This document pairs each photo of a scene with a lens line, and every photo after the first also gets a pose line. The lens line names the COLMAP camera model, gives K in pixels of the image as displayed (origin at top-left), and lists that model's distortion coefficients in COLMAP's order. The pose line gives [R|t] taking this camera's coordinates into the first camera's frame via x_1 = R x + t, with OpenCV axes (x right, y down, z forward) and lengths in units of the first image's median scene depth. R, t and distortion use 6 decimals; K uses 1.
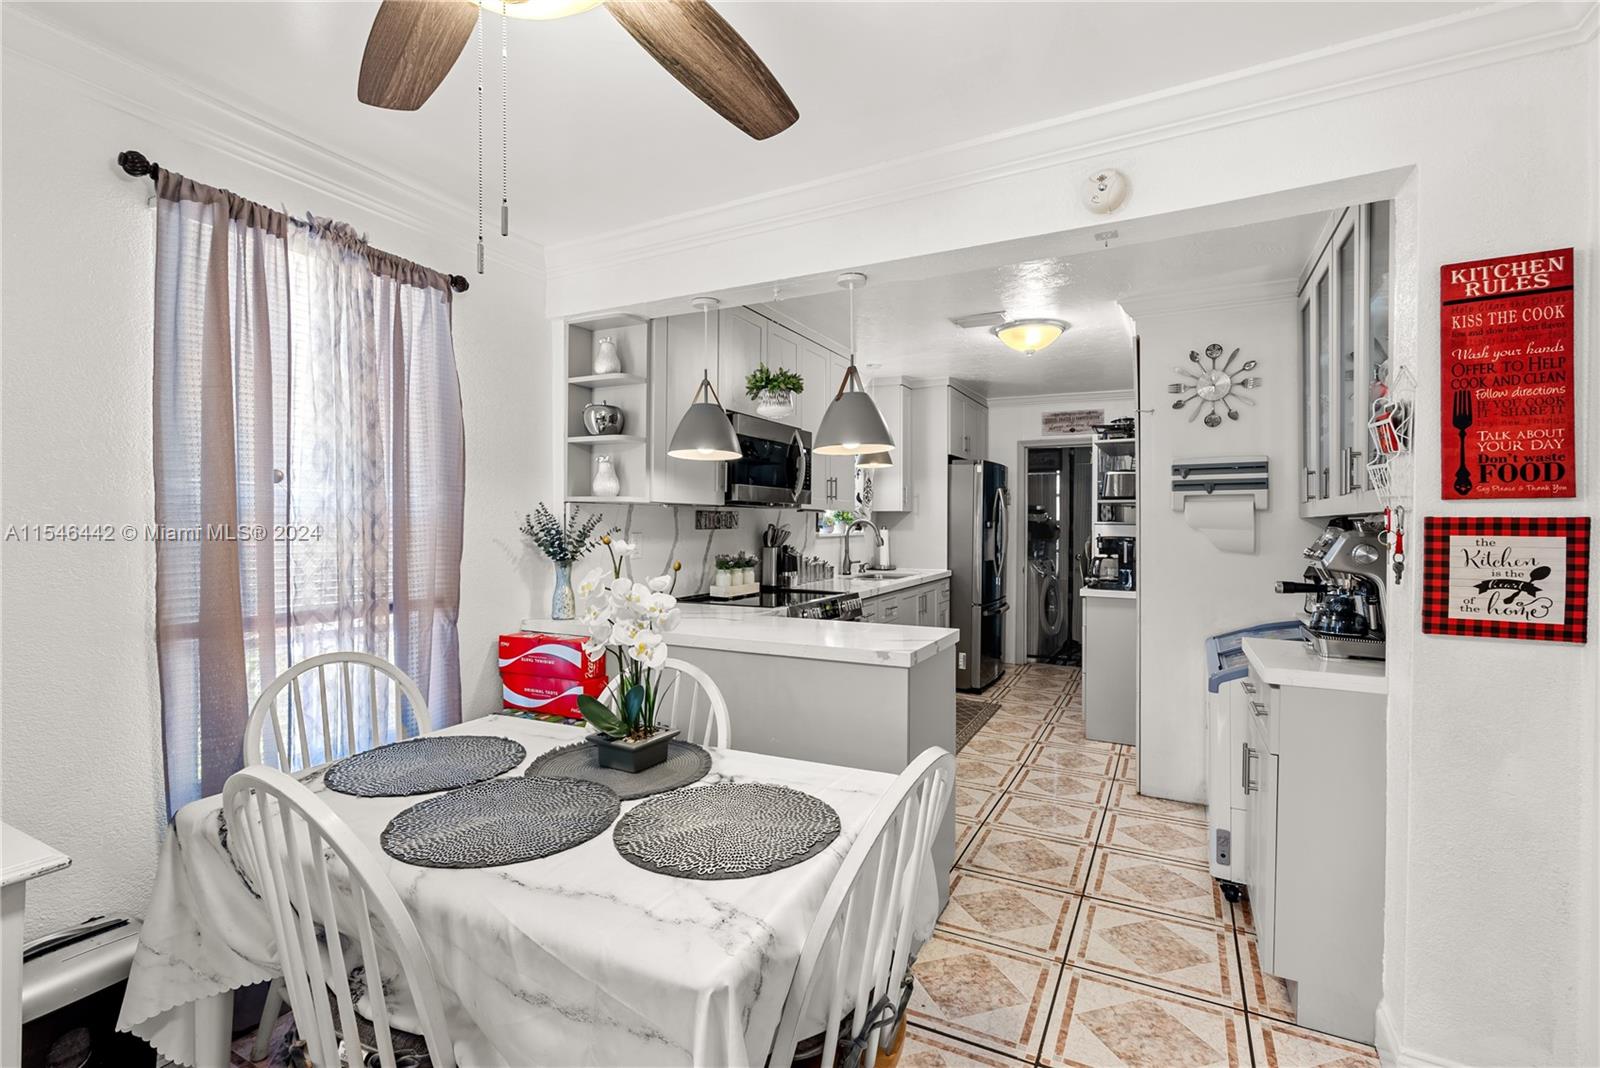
lens RADIAL K [[730.6, 0, 801.2], [0, 730.6, 530.7], [0, 0, 1]] dist [-0.001822, -0.000134]
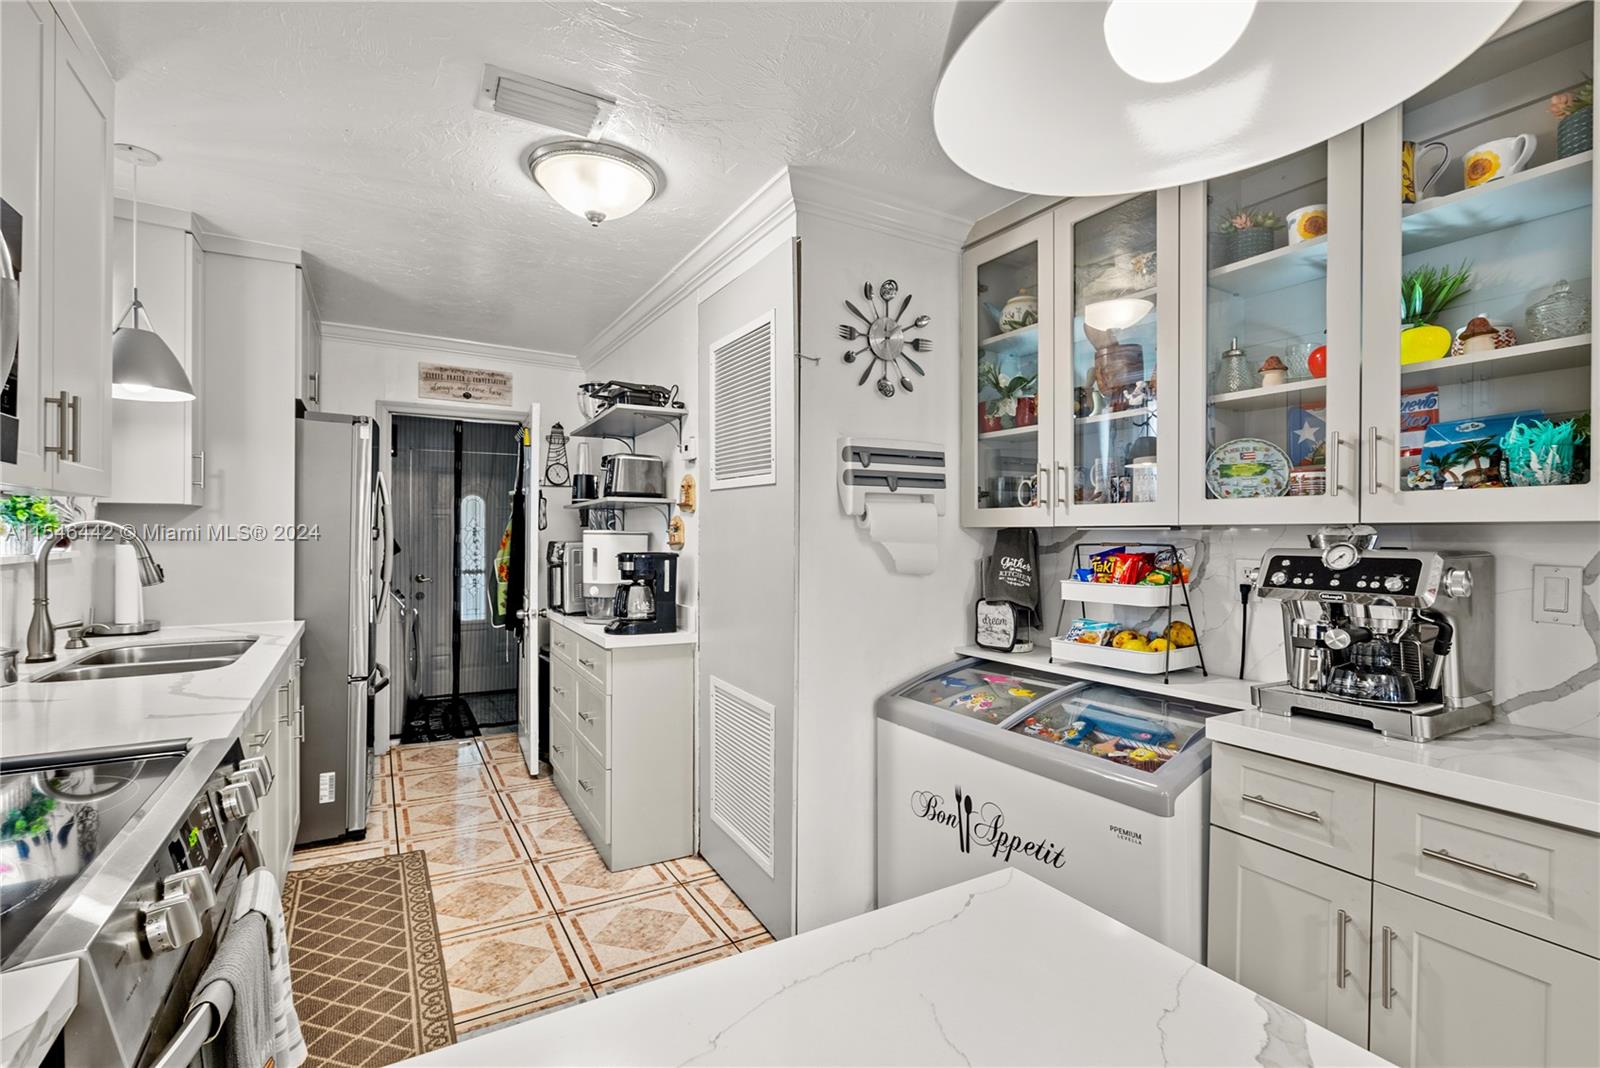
lens RADIAL K [[730.6, 0, 797.7], [0, 730.6, 535.6], [0, 0, 1]] dist [-0.001822, -0.000134]
pose [[0.535286, -0.000226, 0.844671, -0.063741], [0.003330, 0.999993, -0.001842, -0.006201], [-0.844664, 0.003799, 0.535283, 0.566832]]
